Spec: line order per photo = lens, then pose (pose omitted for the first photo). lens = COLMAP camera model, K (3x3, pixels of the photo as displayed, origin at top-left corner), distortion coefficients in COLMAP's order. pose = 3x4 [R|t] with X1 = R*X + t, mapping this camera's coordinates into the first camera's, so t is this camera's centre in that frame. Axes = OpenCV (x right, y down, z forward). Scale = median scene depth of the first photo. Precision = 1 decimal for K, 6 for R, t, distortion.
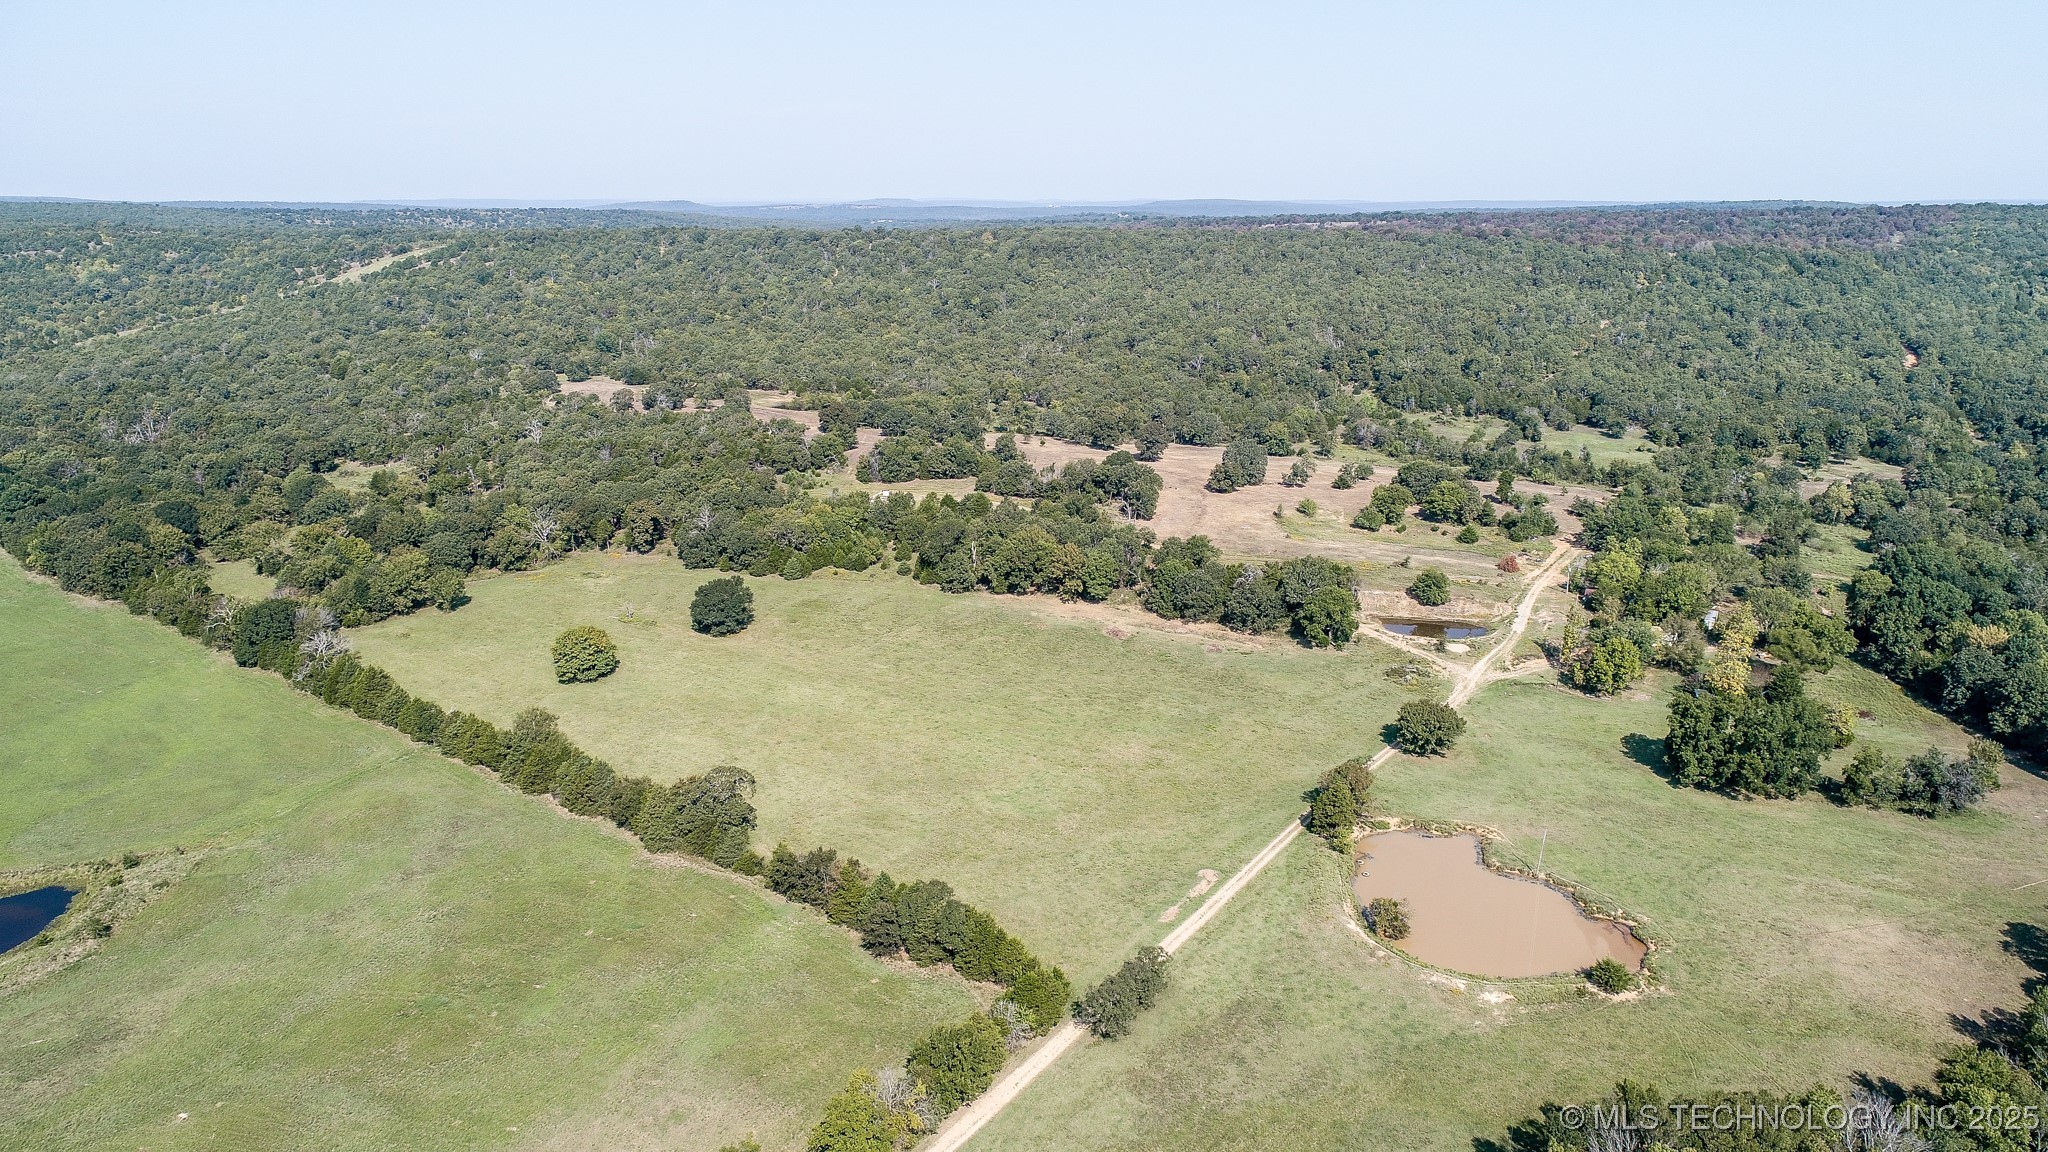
lens RADIAL K [[1365.8, 0, 1025.5], [0, 1365.8, 583.1], [0, 0, 1]] dist [-0.005608, 0.001284]
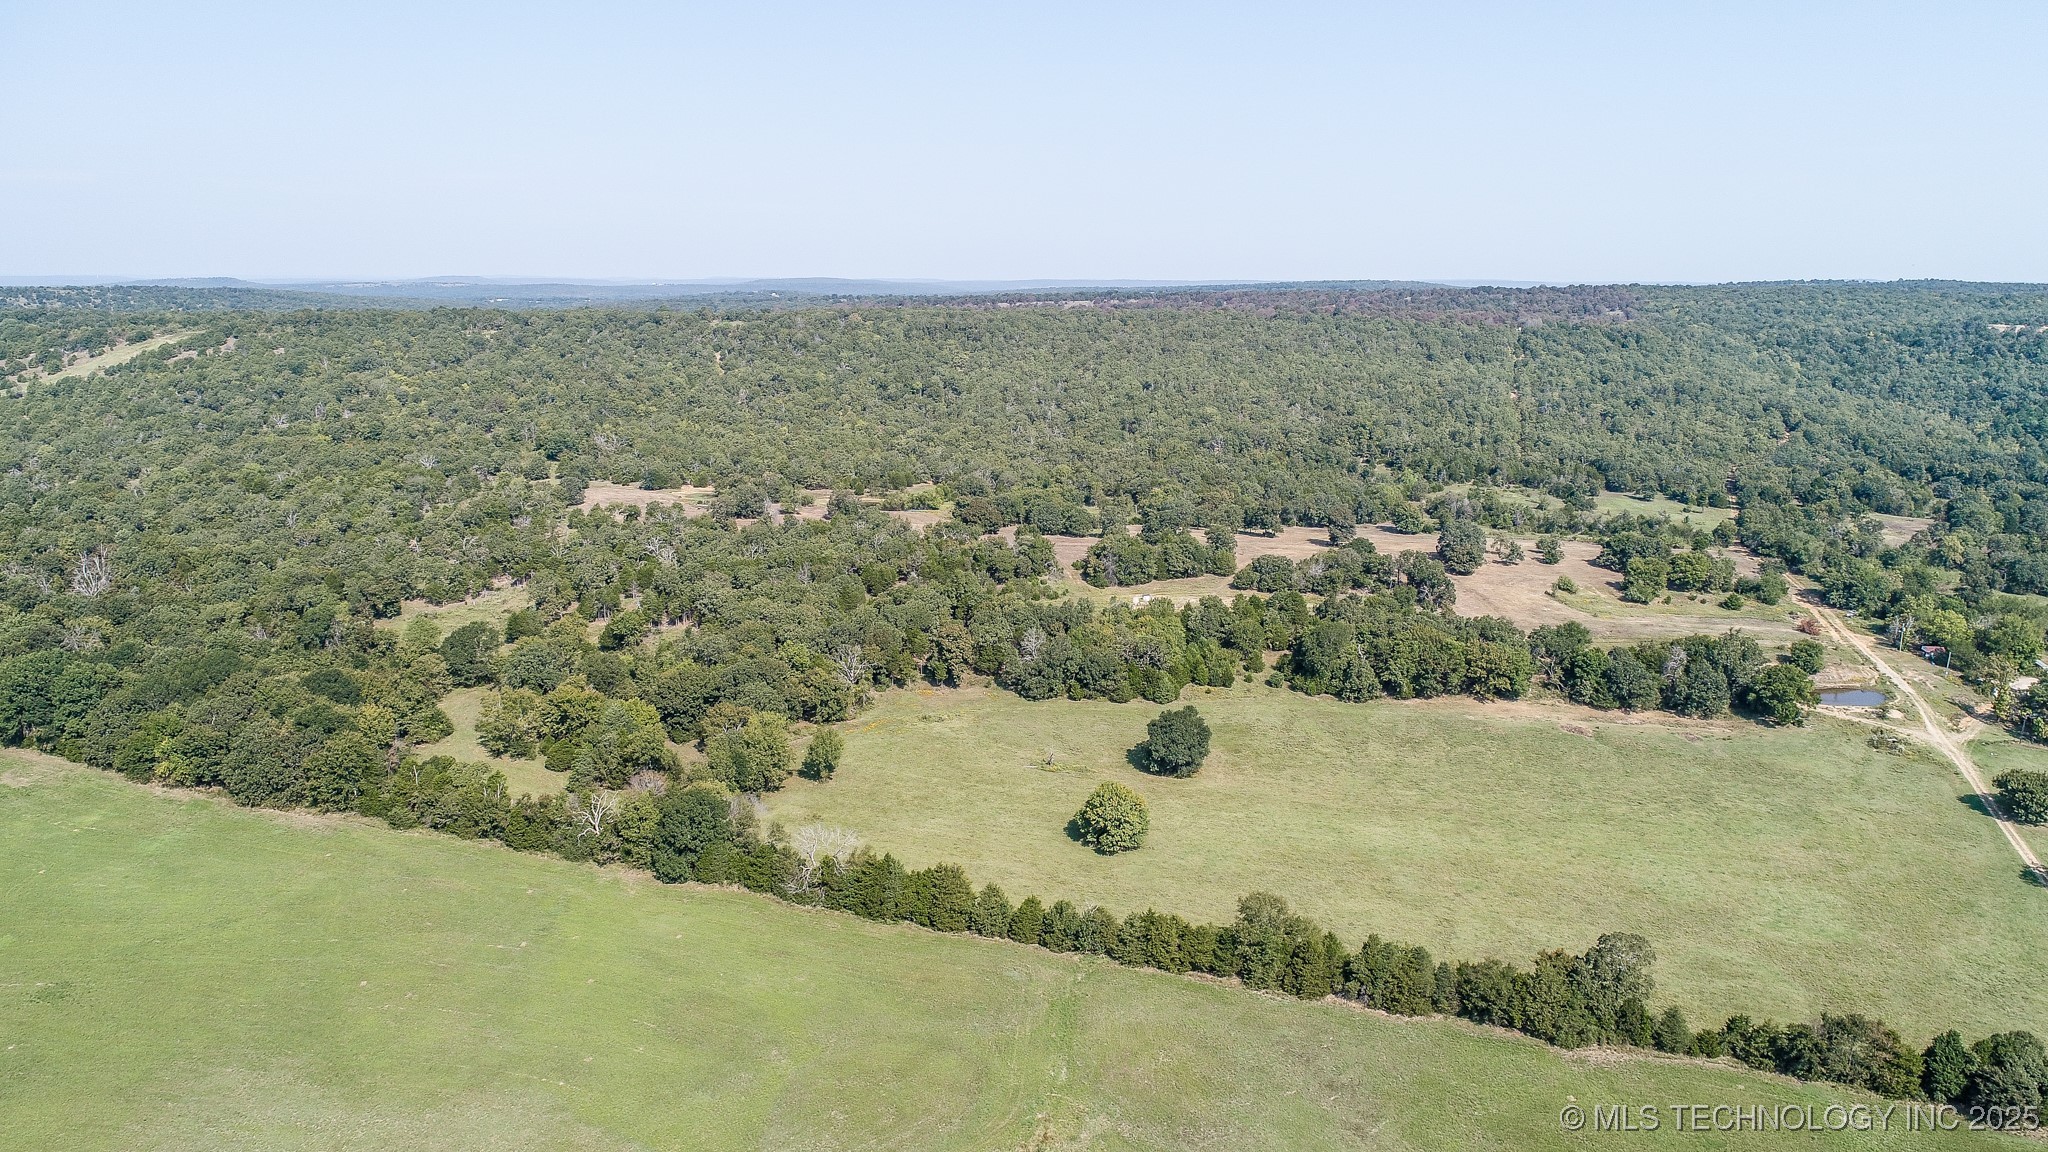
lens RADIAL K [[1365.8, 0, 1025.5], [0, 1365.8, 583.1], [0, 0, 1]] dist [-0.005608, 0.001284]
pose [[0.952763, -0.062347, 0.297246, -0.488397], [0.078321, 0.996038, -0.042125, -0.047149], [-0.293441, 0.063416, 0.953871, 0.164112]]
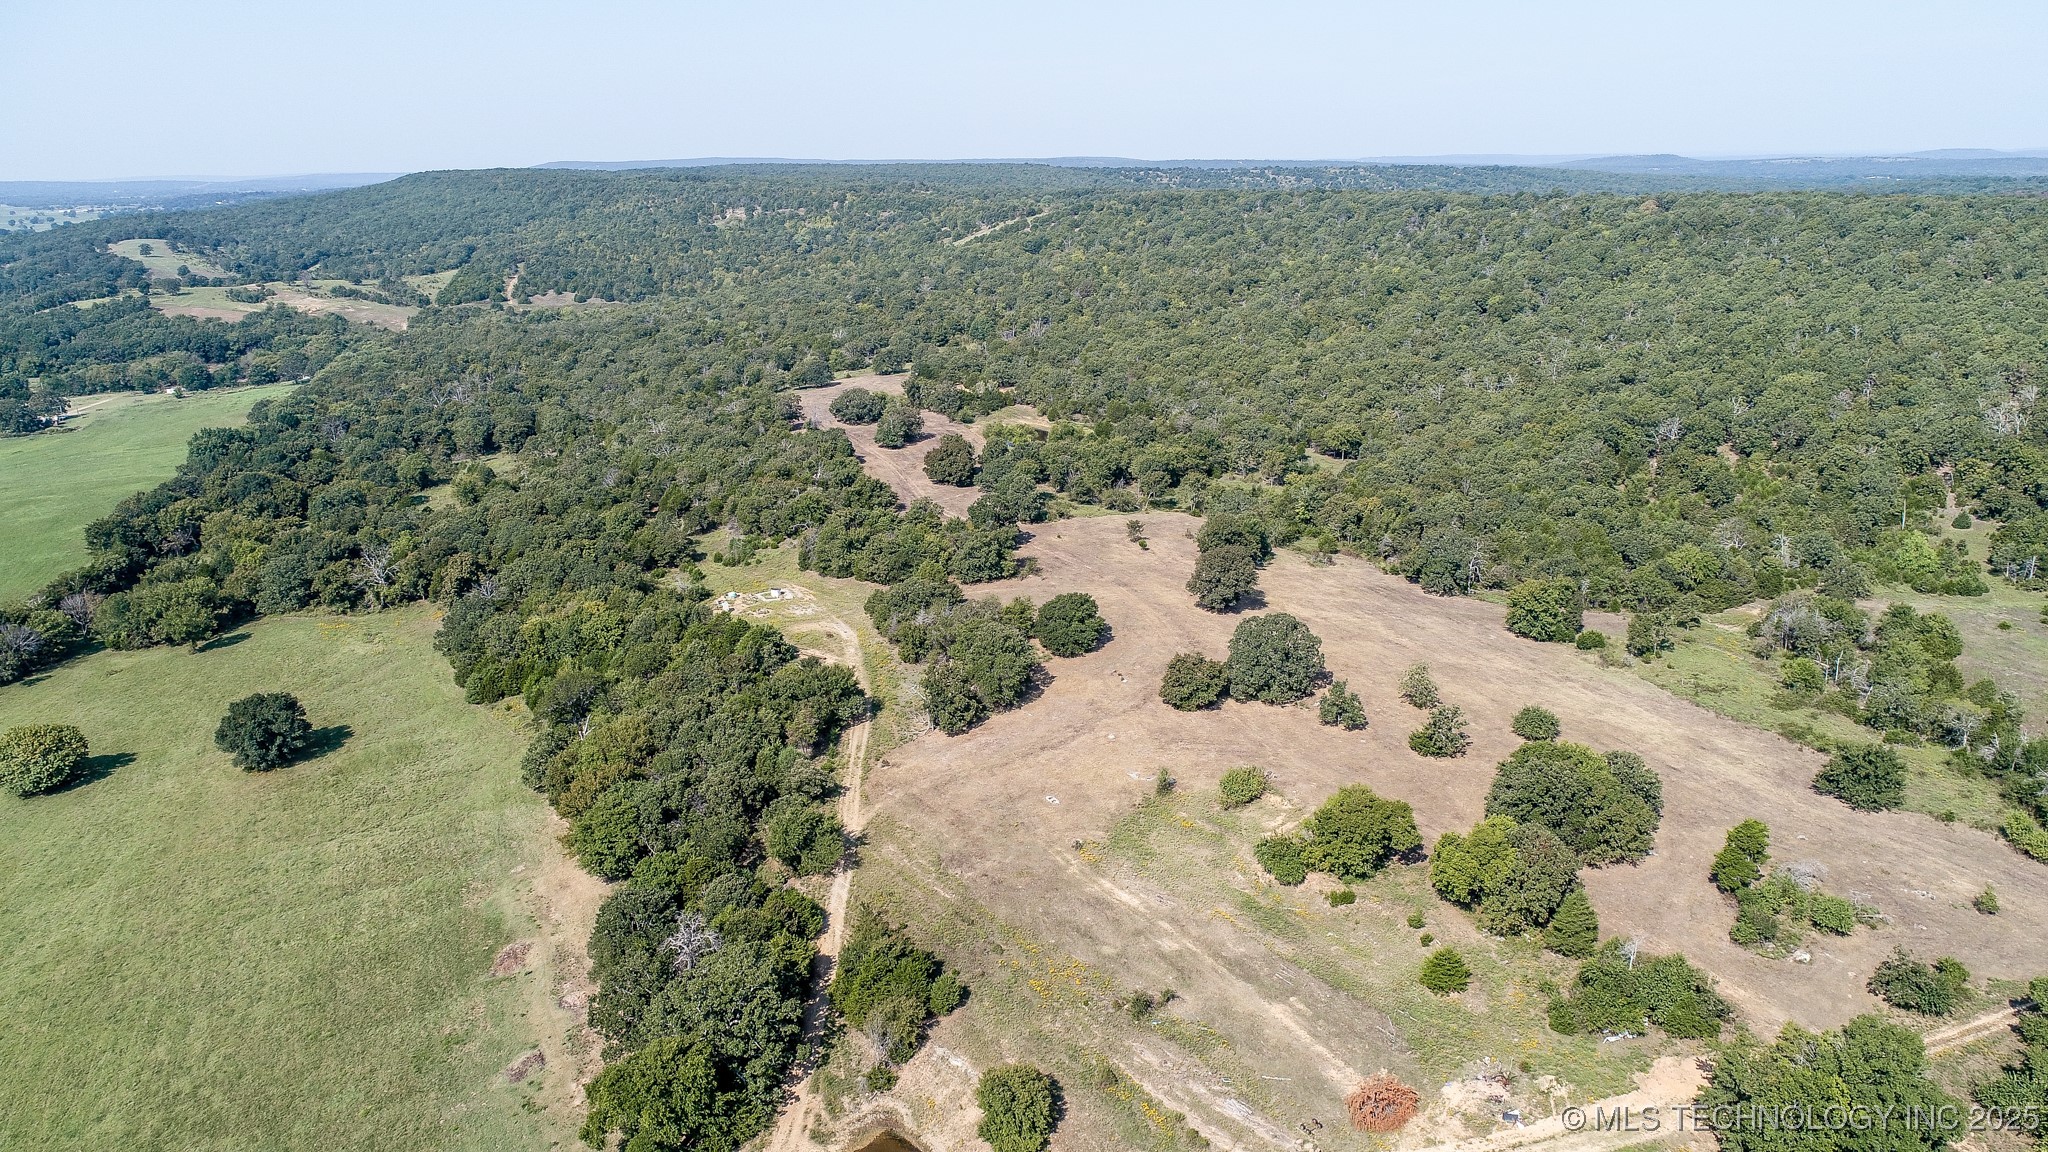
lens RADIAL K [[1365.8, 0, 1025.5], [0, 1365.8, 583.1], [0, 0, 1]] dist [-0.005608, 0.001284]
pose [[0.768573, 0.179755, -0.613990, 0.452691], [-0.161122, 0.983167, 0.086149, -0.163137], [0.619140, 0.032716, 0.784599, 0.583204]]
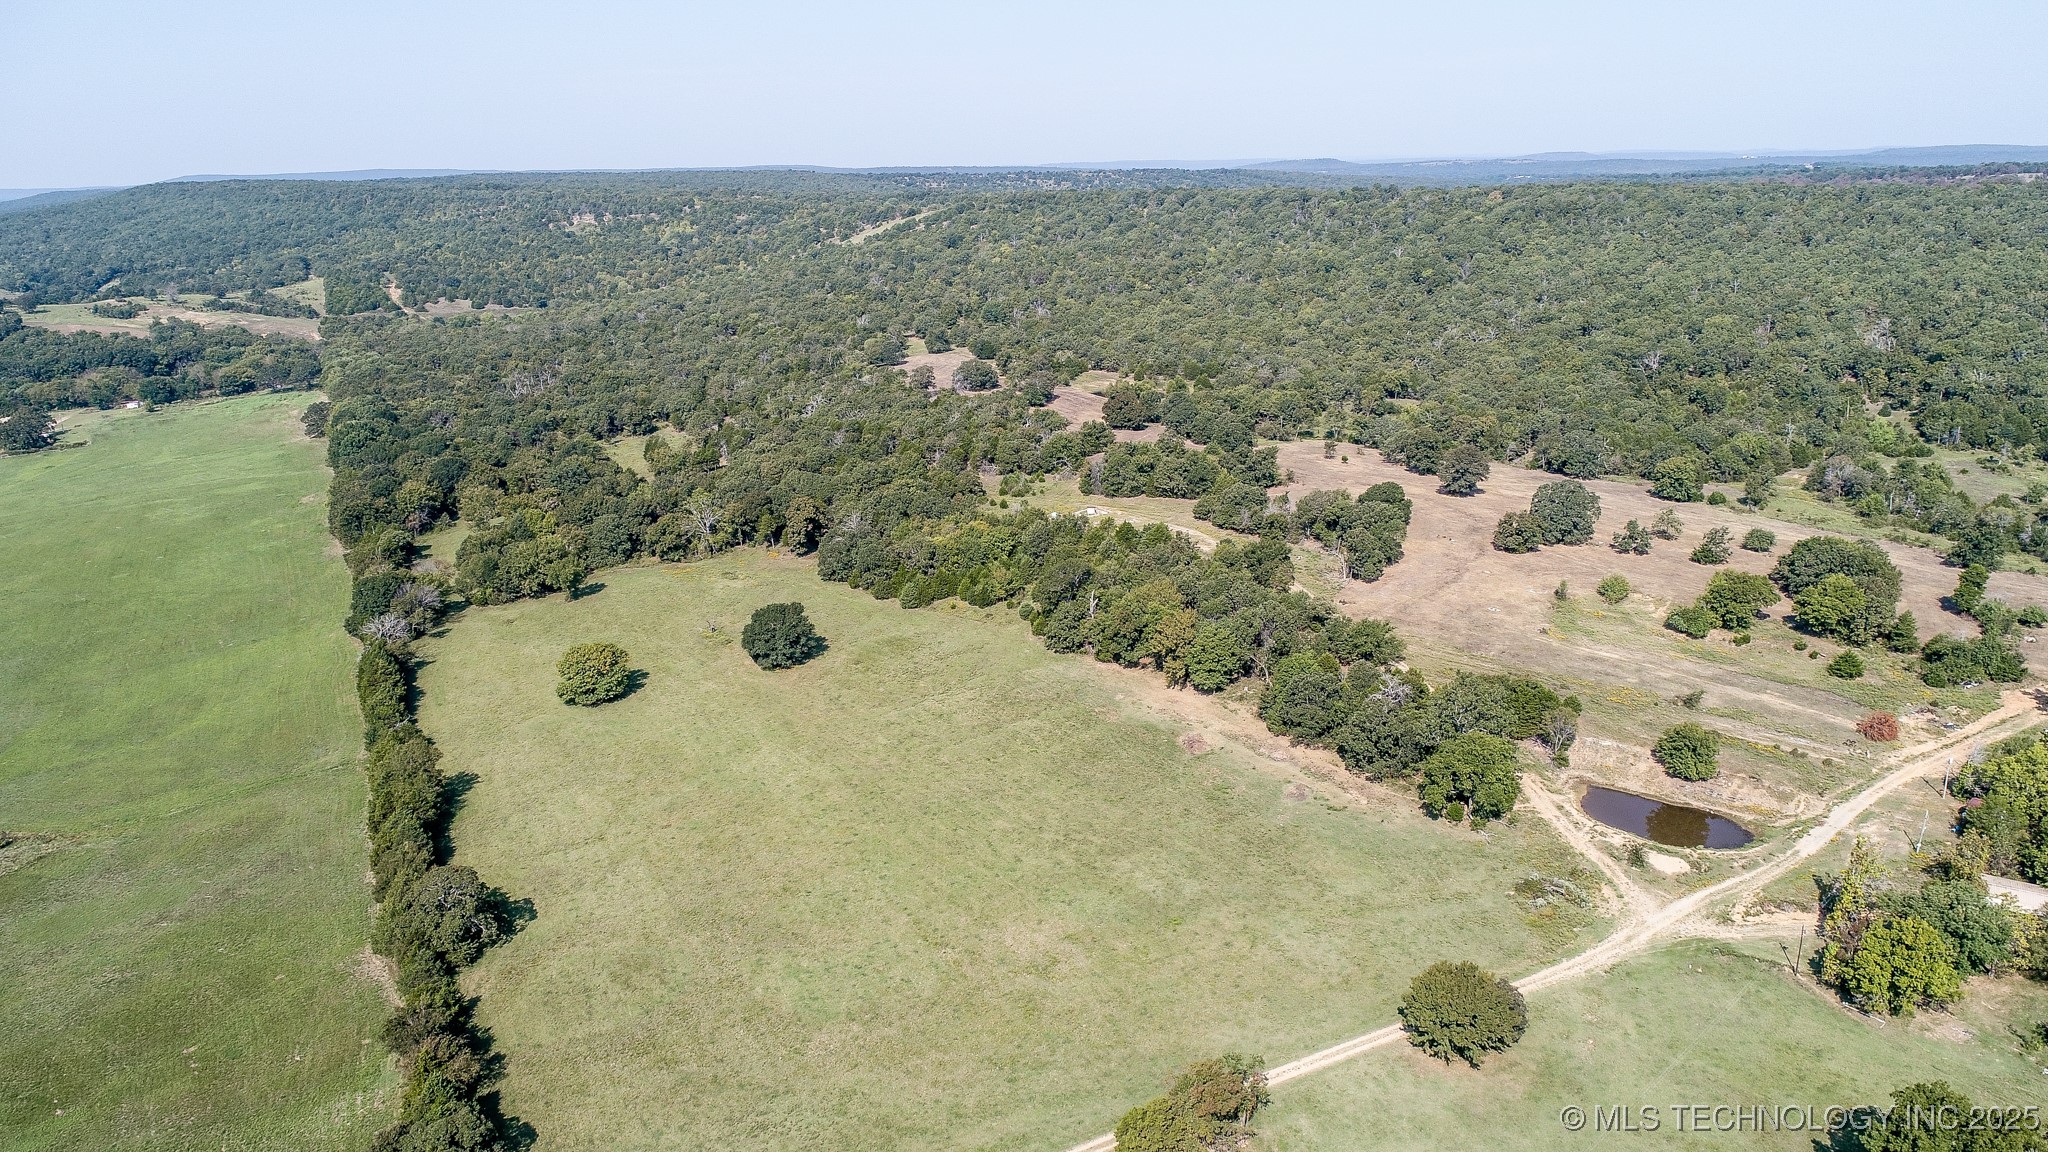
lens RADIAL K [[1365.8, 0, 1025.5], [0, 1365.8, 583.1], [0, 0, 1]] dist [-0.005608, 0.001284]
pose [[0.893972, 0.114675, -0.433203, 0.248551], [-0.102195, 0.993400, 0.052075, -0.066217], [0.436315, -0.002282, 0.899791, 0.250193]]
